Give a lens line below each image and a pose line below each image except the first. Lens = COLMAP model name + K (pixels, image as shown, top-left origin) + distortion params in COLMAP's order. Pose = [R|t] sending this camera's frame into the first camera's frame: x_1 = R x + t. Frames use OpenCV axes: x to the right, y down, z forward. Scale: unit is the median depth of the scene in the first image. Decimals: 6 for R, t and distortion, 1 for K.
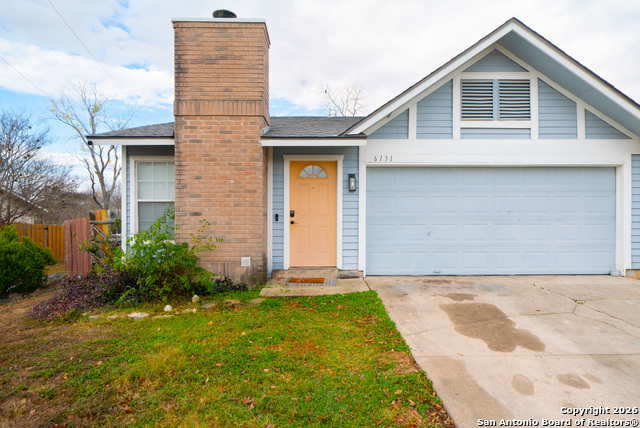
lens RADIAL K [[370.3, 0, 319.9], [0, 370.3, 212.1], [0, 0, 1]] dist [0.000733, 0.001239]
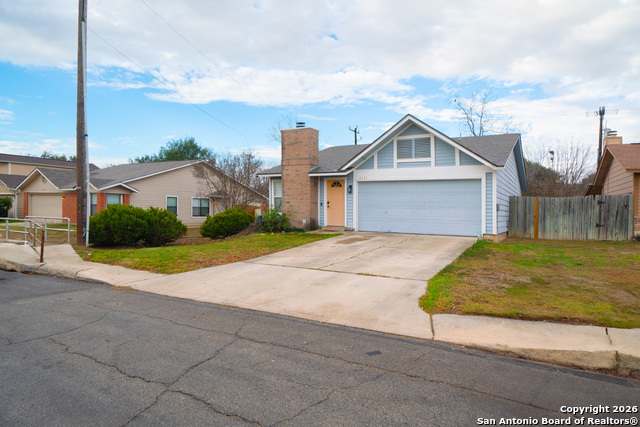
lens RADIAL K [[402.0, 0, 320.4], [0, 402.0, 211.8], [0, 0, 1]] dist [0.005716, 0.000177]
pose [[0.858904, 0.022058, -0.511662, 1.185187], [-0.004871, 0.999379, 0.034907, -0.026443], [0.512114, -0.027490, 0.858477, -1.198405]]
